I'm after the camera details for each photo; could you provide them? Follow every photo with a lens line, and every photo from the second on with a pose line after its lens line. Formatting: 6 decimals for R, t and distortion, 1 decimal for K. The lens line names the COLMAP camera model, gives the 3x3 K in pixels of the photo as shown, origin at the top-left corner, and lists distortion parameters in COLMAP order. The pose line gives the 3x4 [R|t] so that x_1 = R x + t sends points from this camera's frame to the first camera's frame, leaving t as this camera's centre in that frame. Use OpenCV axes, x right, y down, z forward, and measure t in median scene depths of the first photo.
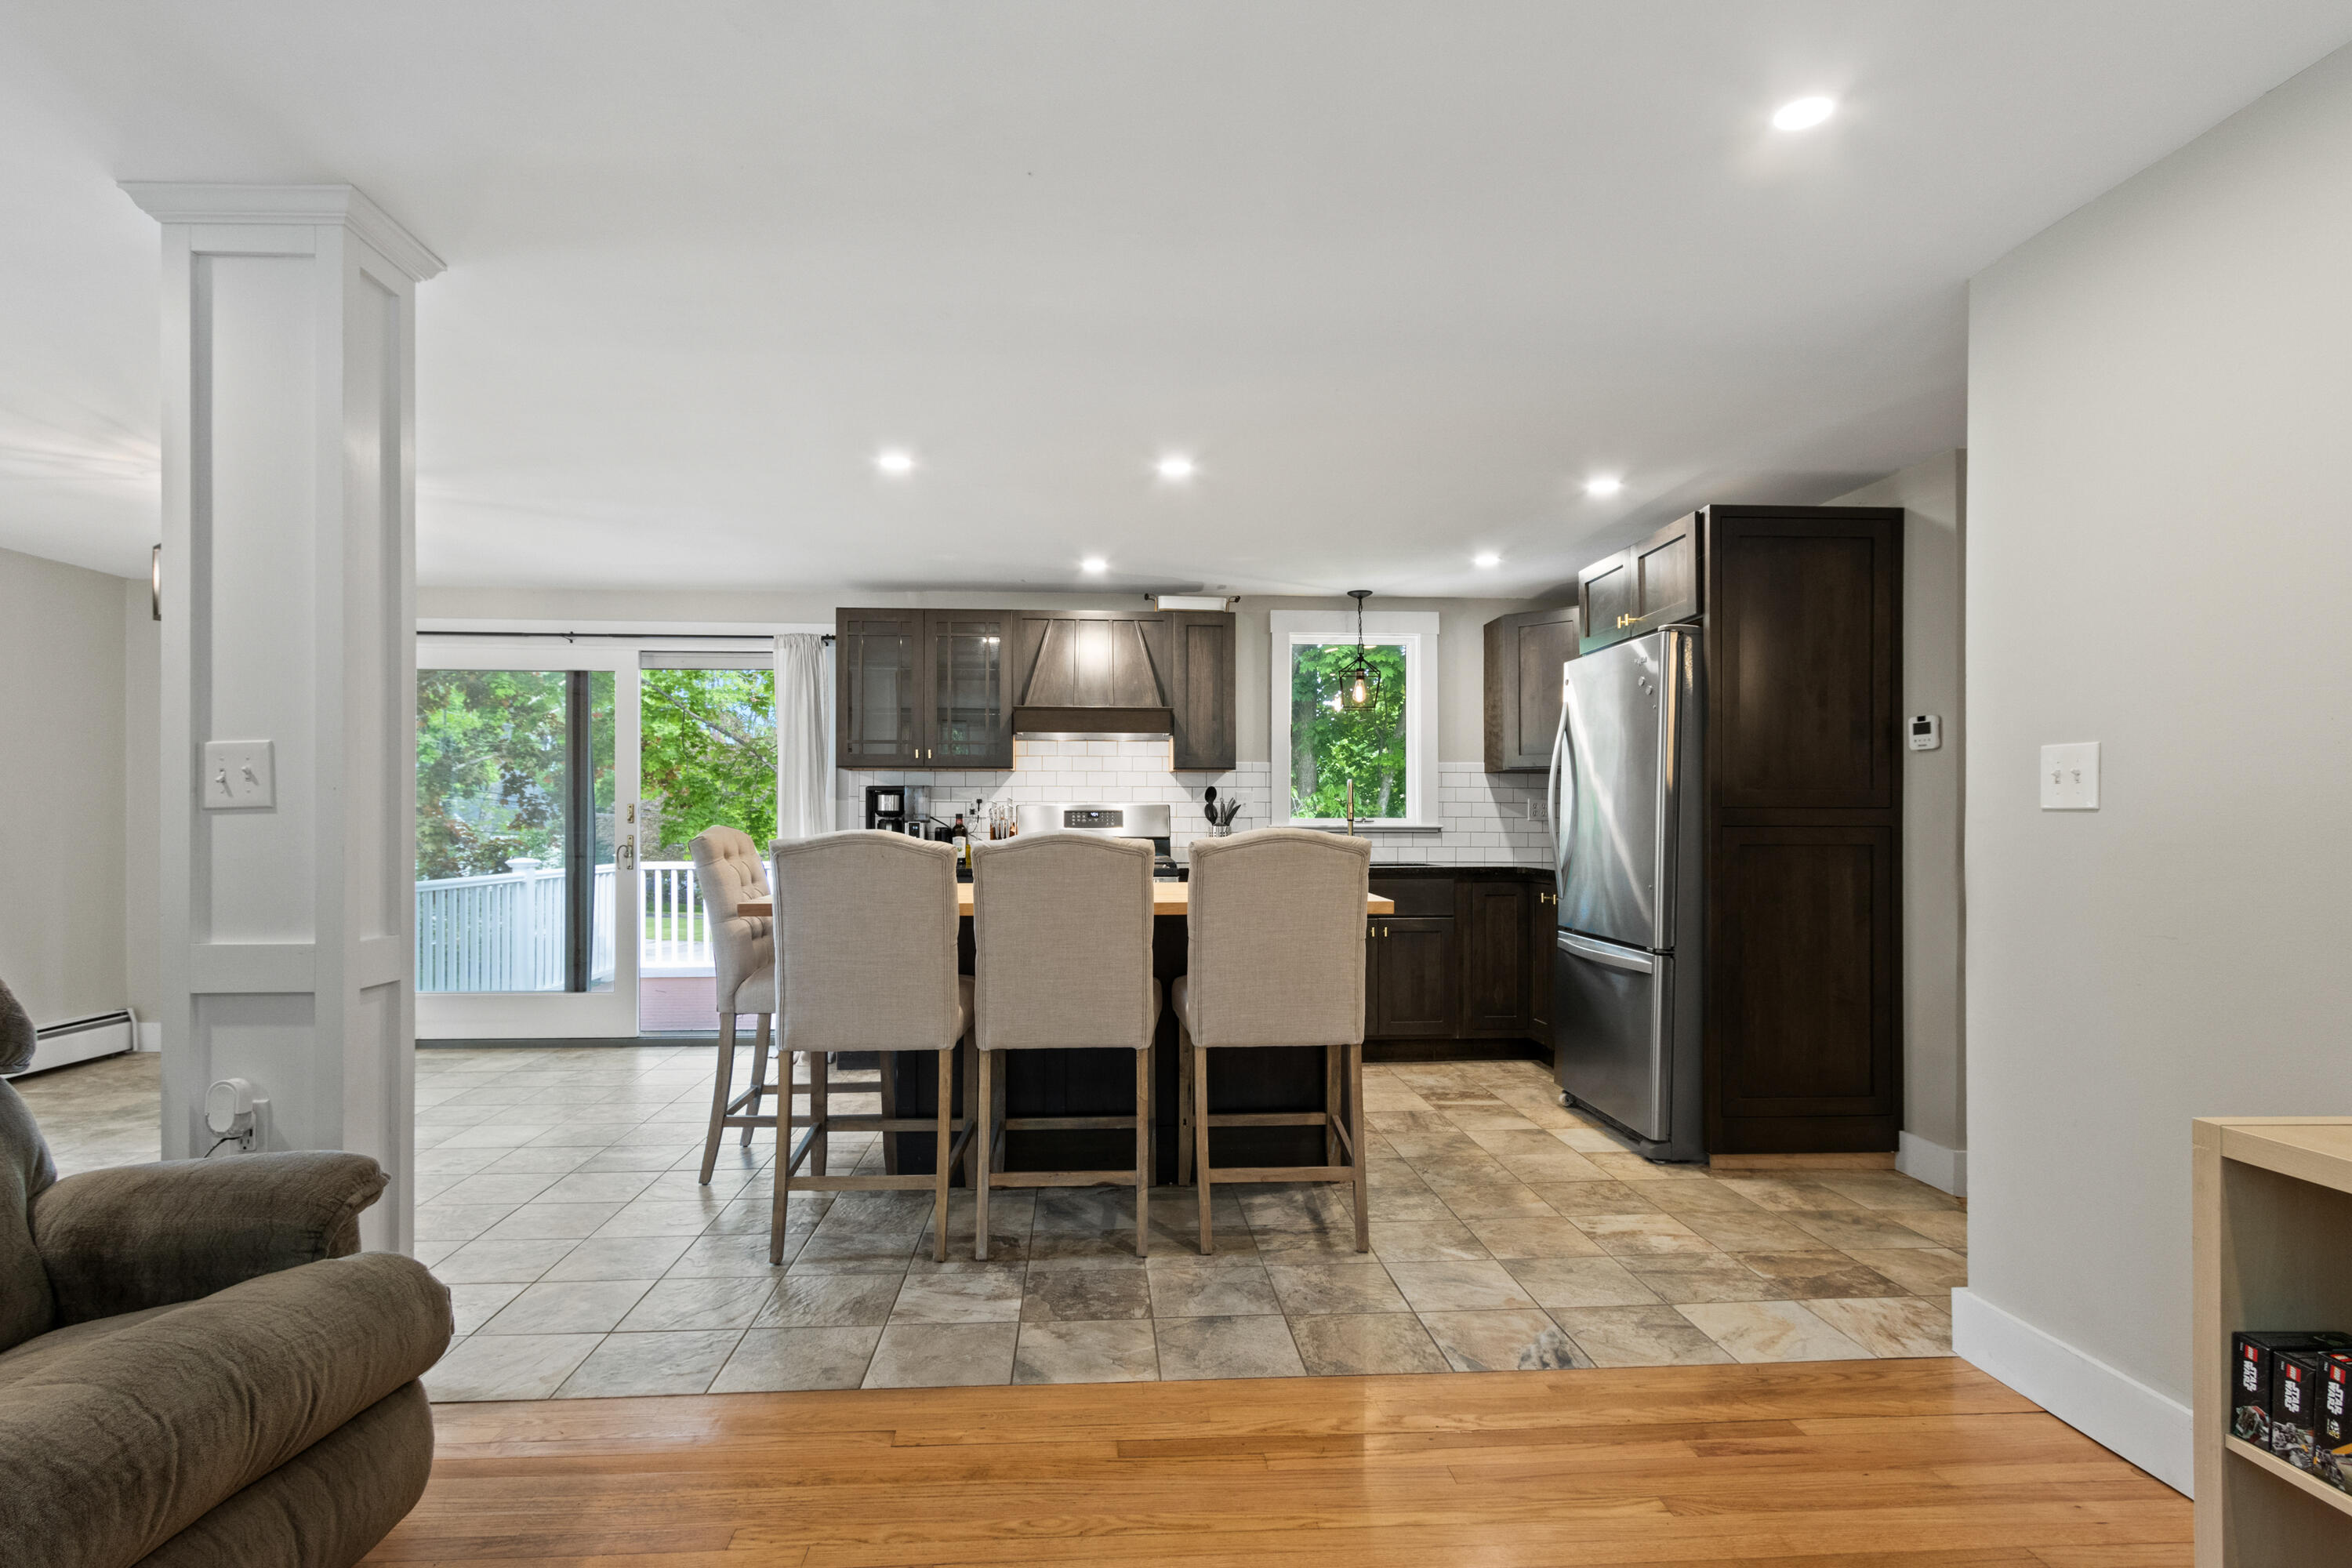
lens RADIAL K [[1127.3, 0, 1146.8], [0, 1127.3, 808.0], [0, 0, 1]] dist [0.001414, 0.000027]
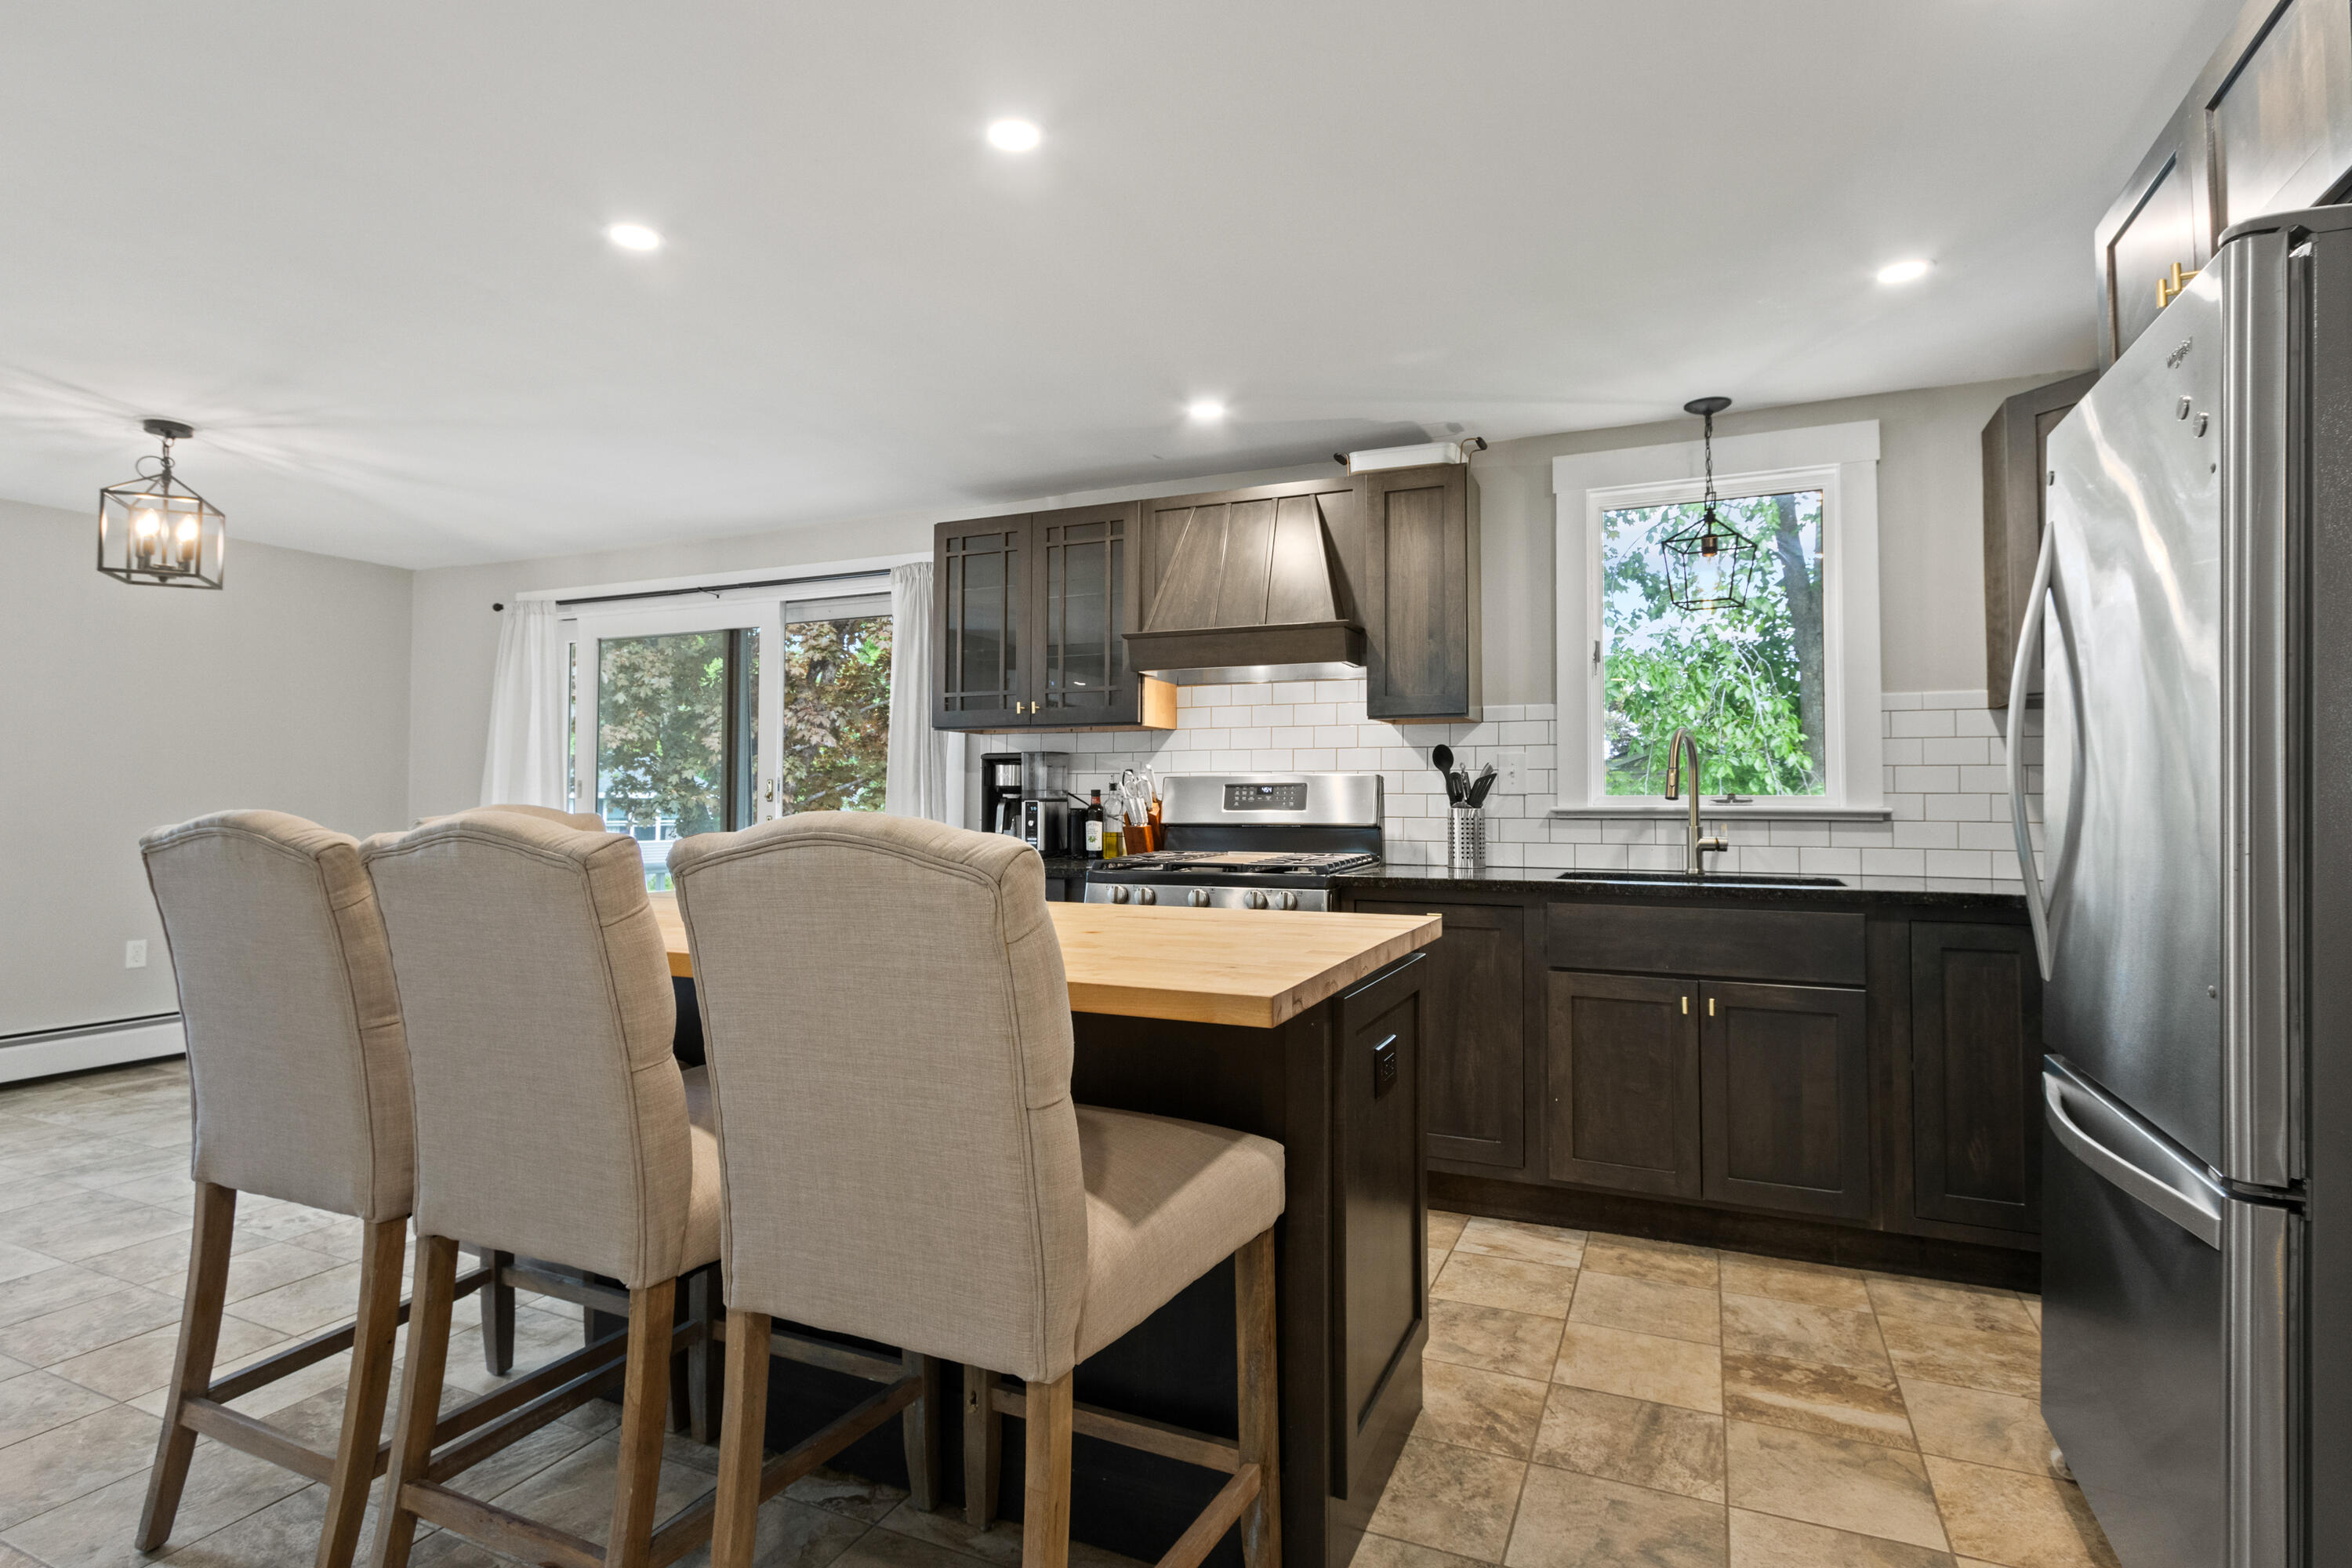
lens RADIAL K [[1153.7, 0, 1175.6], [0, 1153.7, 752.7], [0, 0, 1]] dist [0.011873, 0.000059]
pose [[0.886611, -0.017907, -0.462170, 0.227681], [0.004966, 0.999561, -0.029203, 0.003362], [0.462490, 0.023596, 0.886310, 0.367305]]
